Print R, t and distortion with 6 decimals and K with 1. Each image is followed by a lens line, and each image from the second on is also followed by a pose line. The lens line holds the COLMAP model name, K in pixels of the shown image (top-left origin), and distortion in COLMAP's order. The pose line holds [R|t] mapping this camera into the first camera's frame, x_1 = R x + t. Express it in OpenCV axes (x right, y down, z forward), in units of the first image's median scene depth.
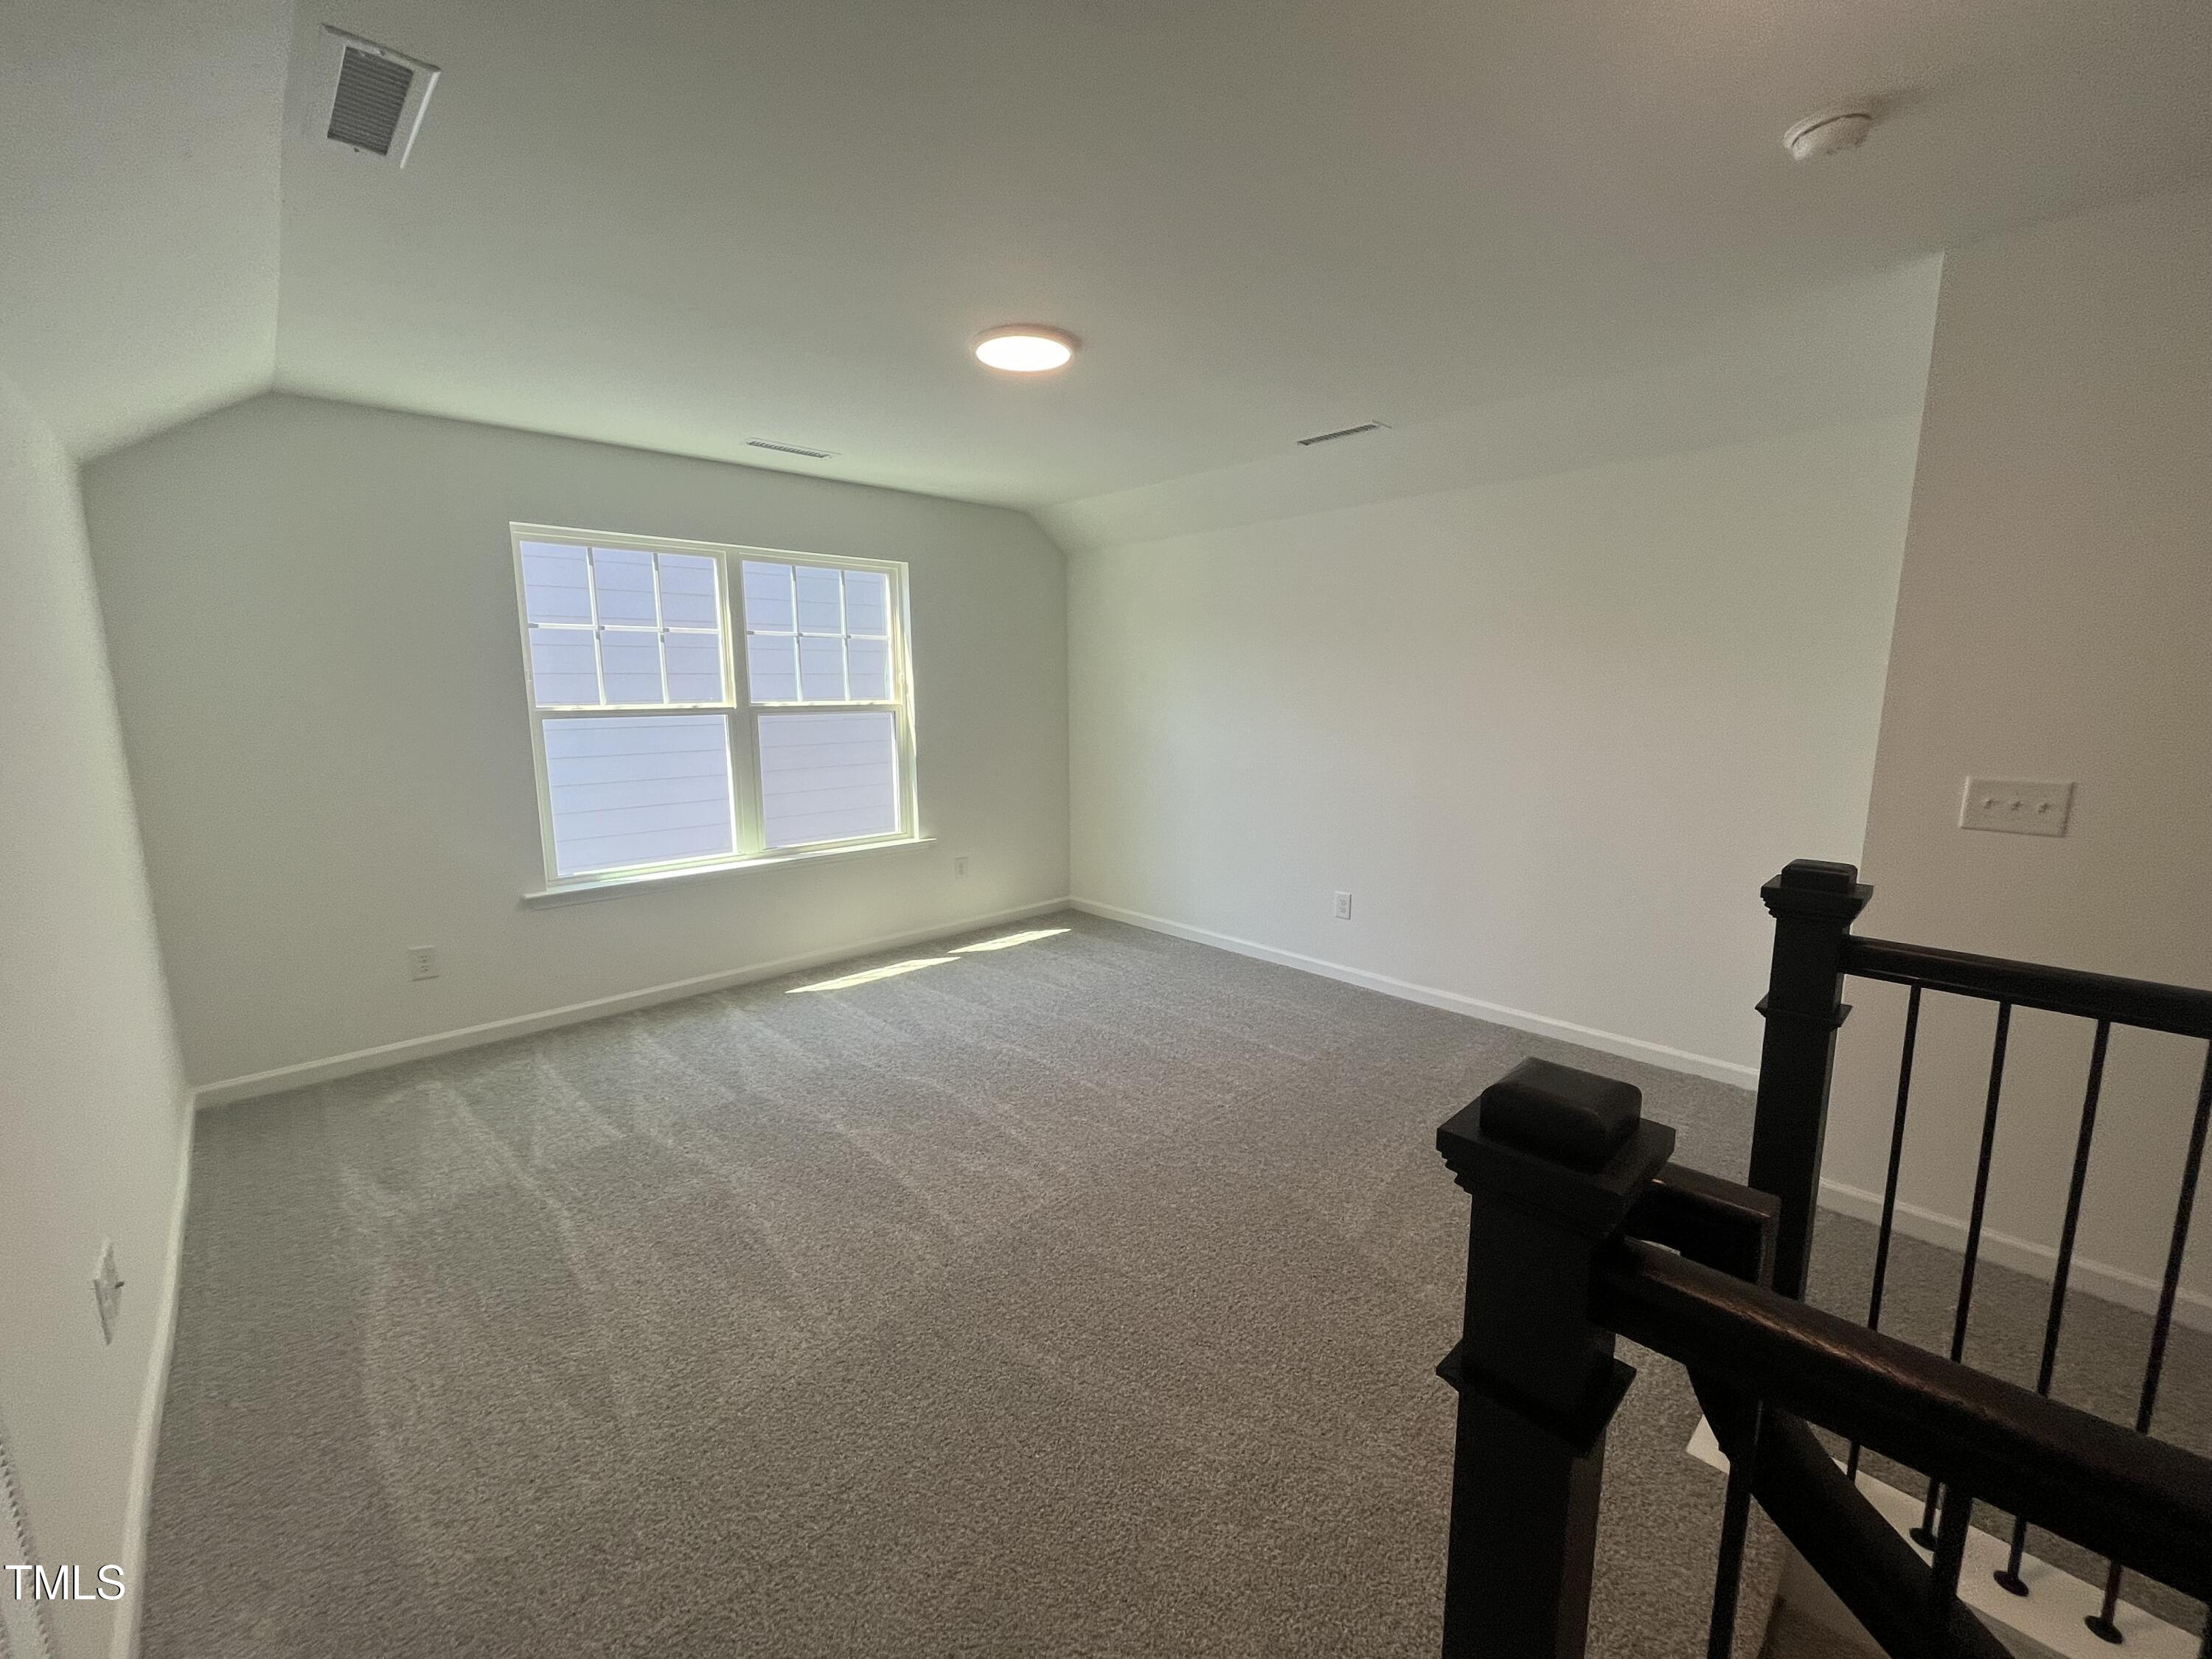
lens RADIAL K [[888.4, 0, 1100.0], [0, 888.4, 828.0], [0, 0, 1]] dist [-0.002008, 0.000085]
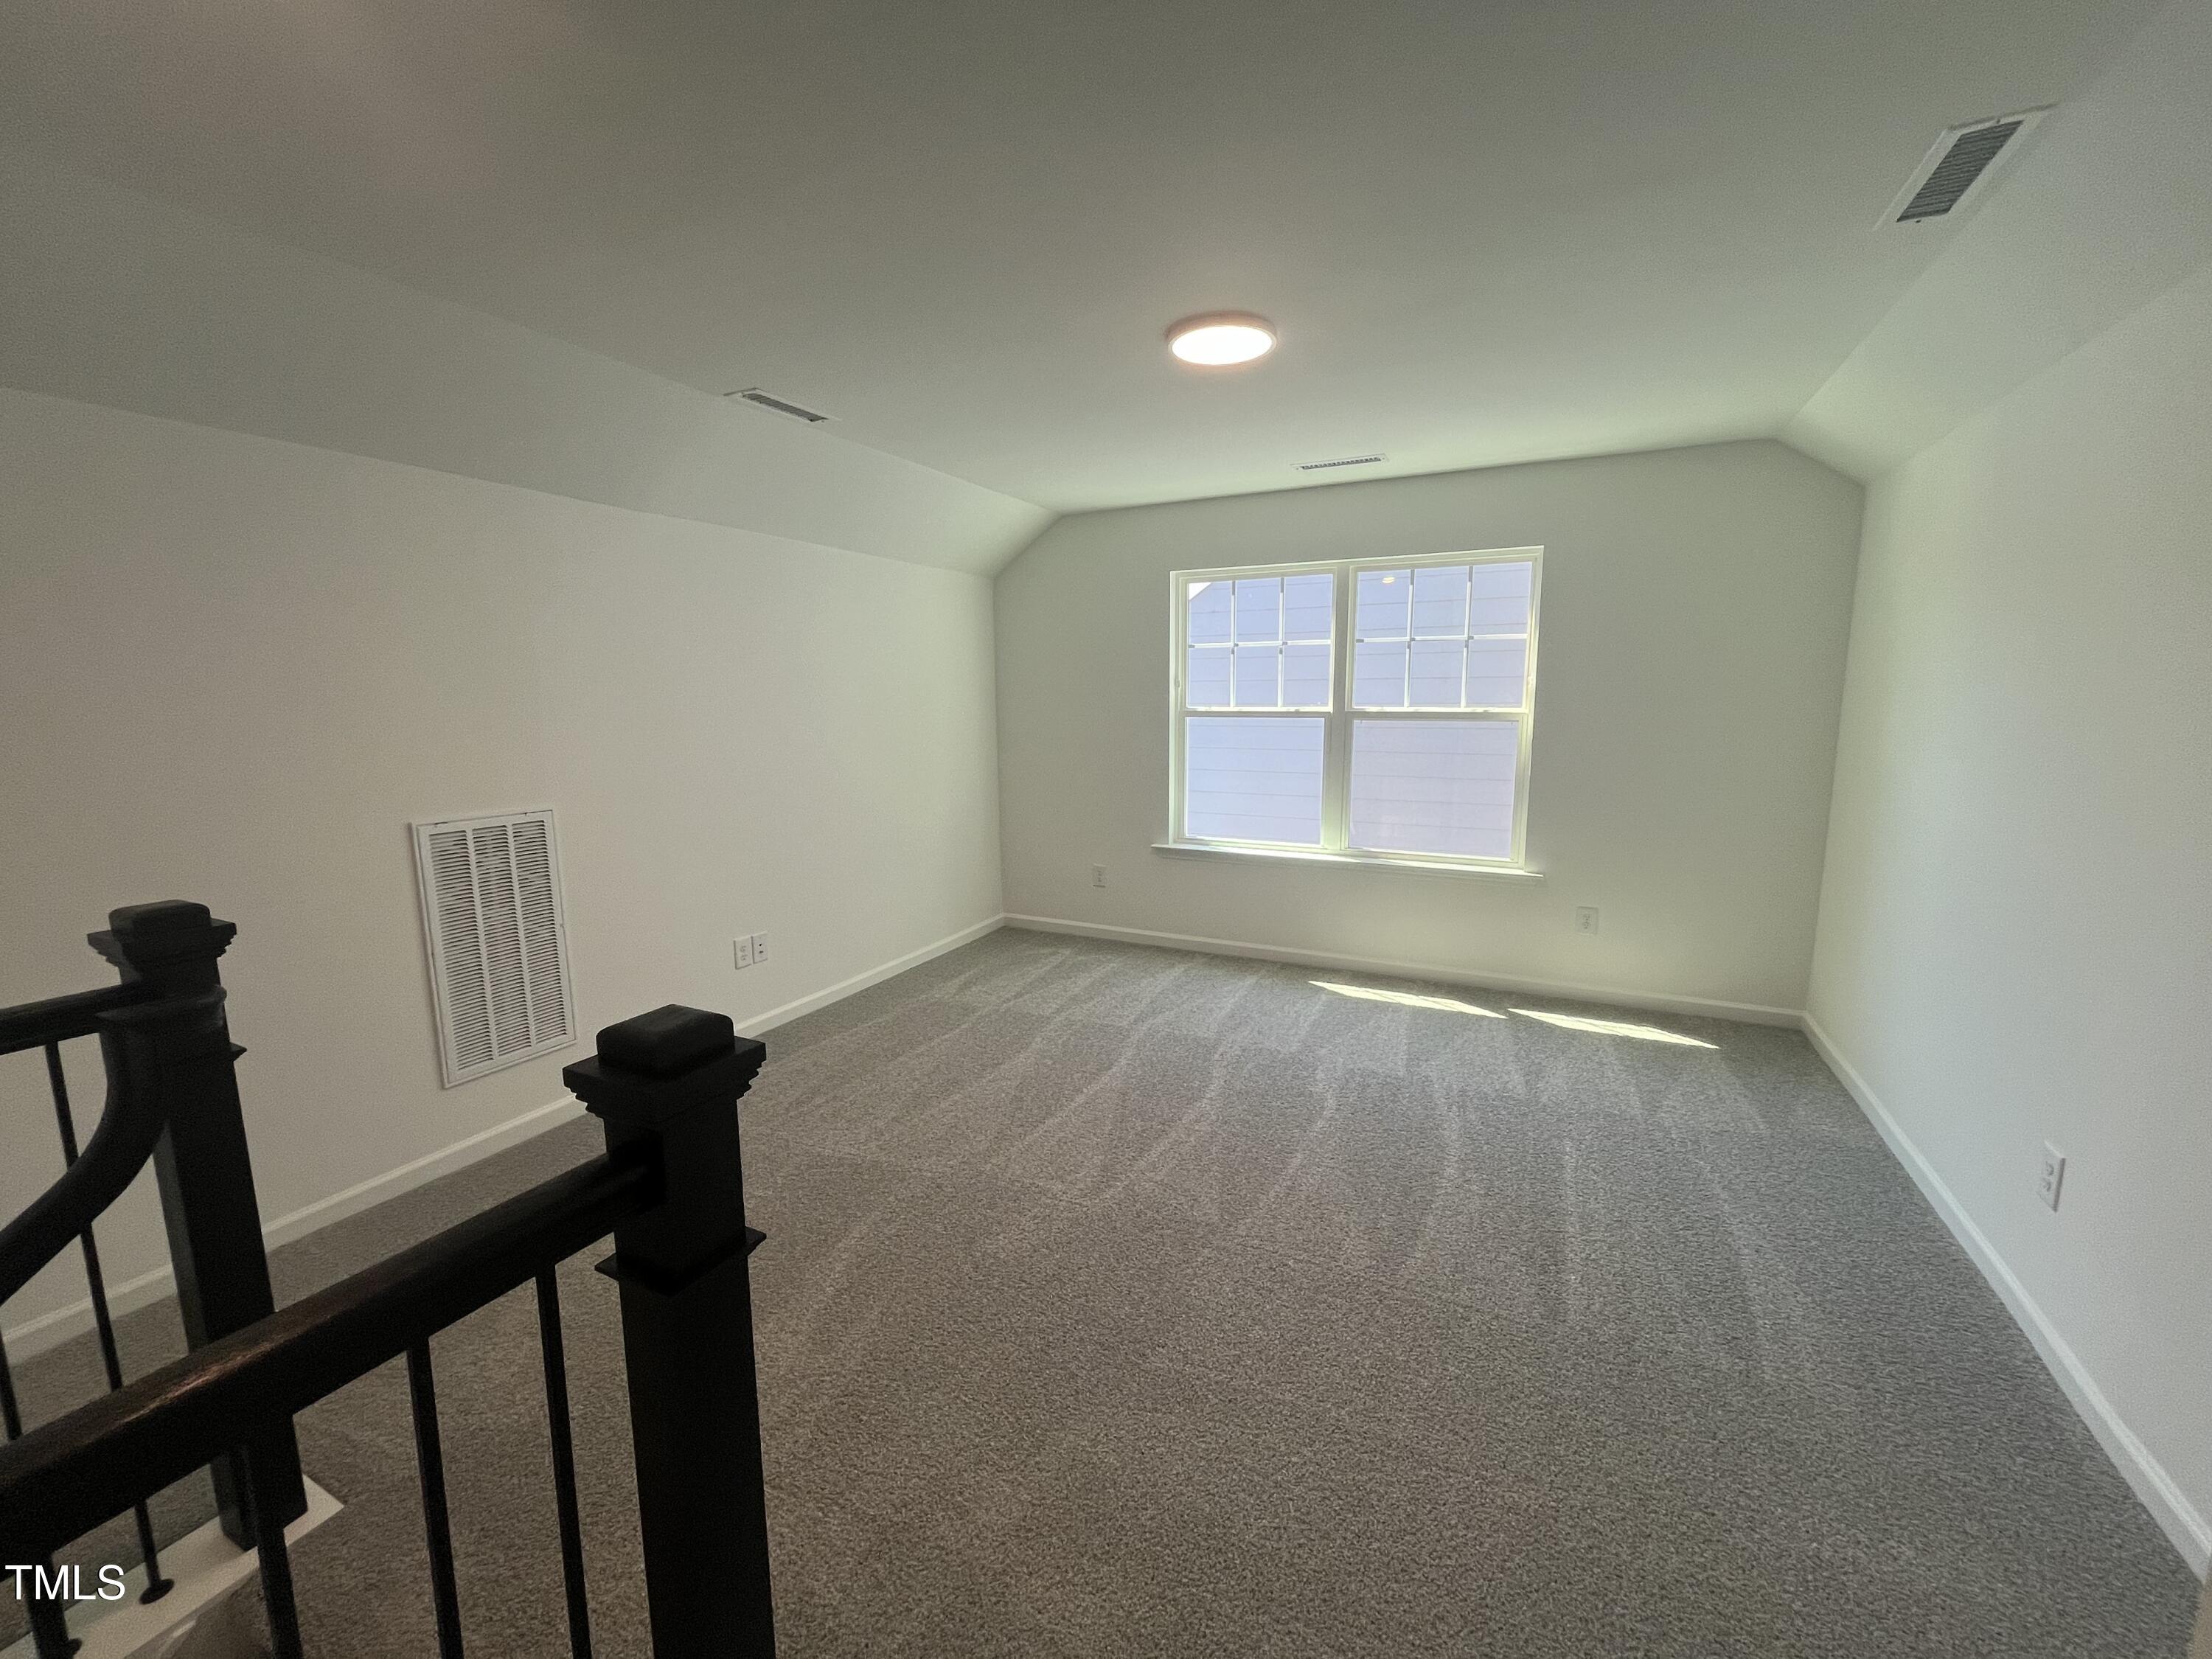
lens RADIAL K [[888.4, 0, 1104.2], [0, 888.4, 826.8], [0, 0, 1]] dist [-0.002008, 0.000085]
pose [[0.348365, 0.143821, -0.926260, 0.507363], [-0.145015, 0.984531, 0.098328, -0.064186], [0.926074, 0.100068, 0.363833, 0.365817]]
